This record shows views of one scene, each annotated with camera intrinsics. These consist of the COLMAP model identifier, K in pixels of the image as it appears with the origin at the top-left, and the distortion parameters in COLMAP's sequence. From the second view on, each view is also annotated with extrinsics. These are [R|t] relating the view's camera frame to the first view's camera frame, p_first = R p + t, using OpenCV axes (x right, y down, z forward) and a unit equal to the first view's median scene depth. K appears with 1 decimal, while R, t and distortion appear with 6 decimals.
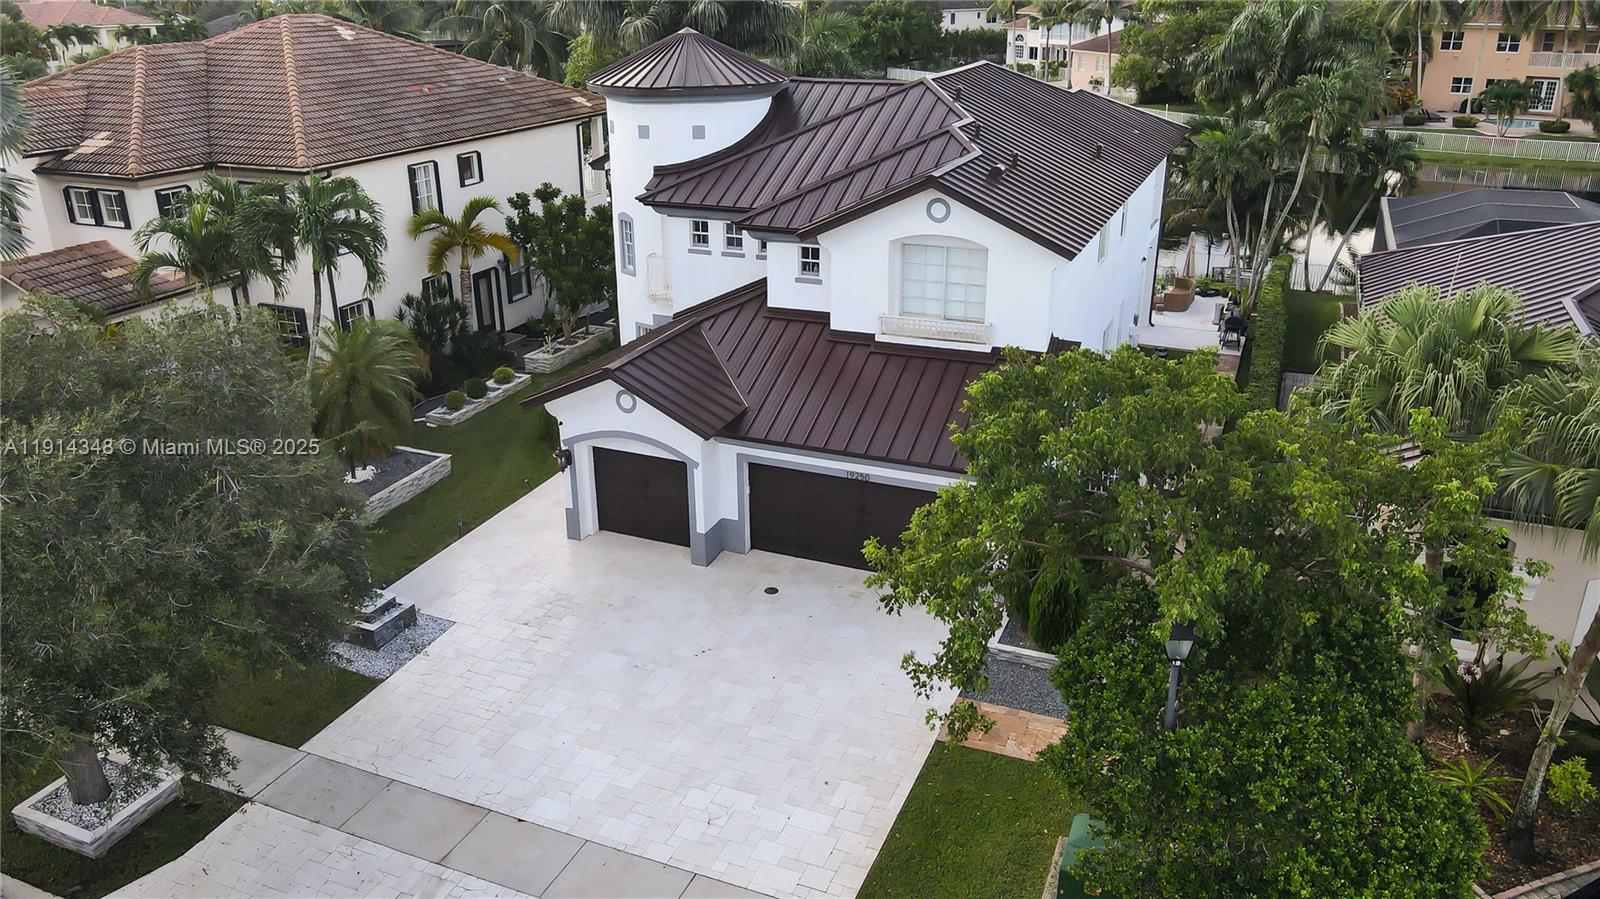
lens RADIAL K [[1212.0, 0, 800.0], [0, 1212.0, 449.5], [0, 0, 1]] dist [-0.010614, 0.035363]
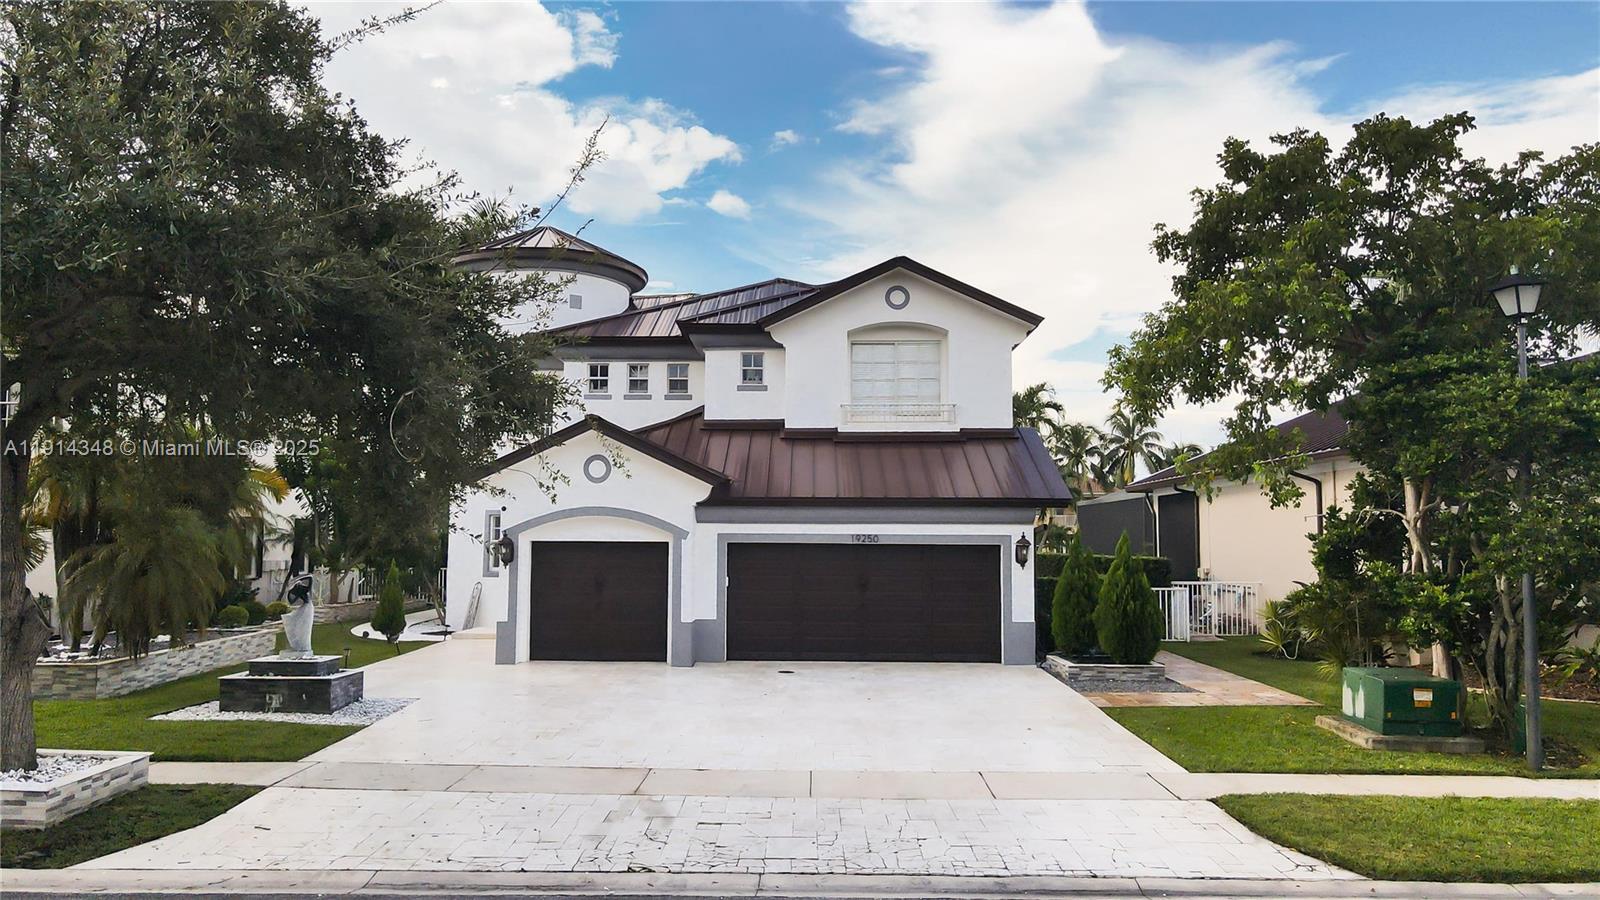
lens RADIAL K [[1212.0, 0, 800.0], [0, 1212.0, 450.0], [0, 0, 1]] dist [-0.010614, 0.035363]
pose [[0.927826, 0.032167, 0.371623, -0.313134], [0.131999, 0.903495, -0.407766, 0.301730], [-0.348877, 0.427390, 0.834040, 0.210004]]
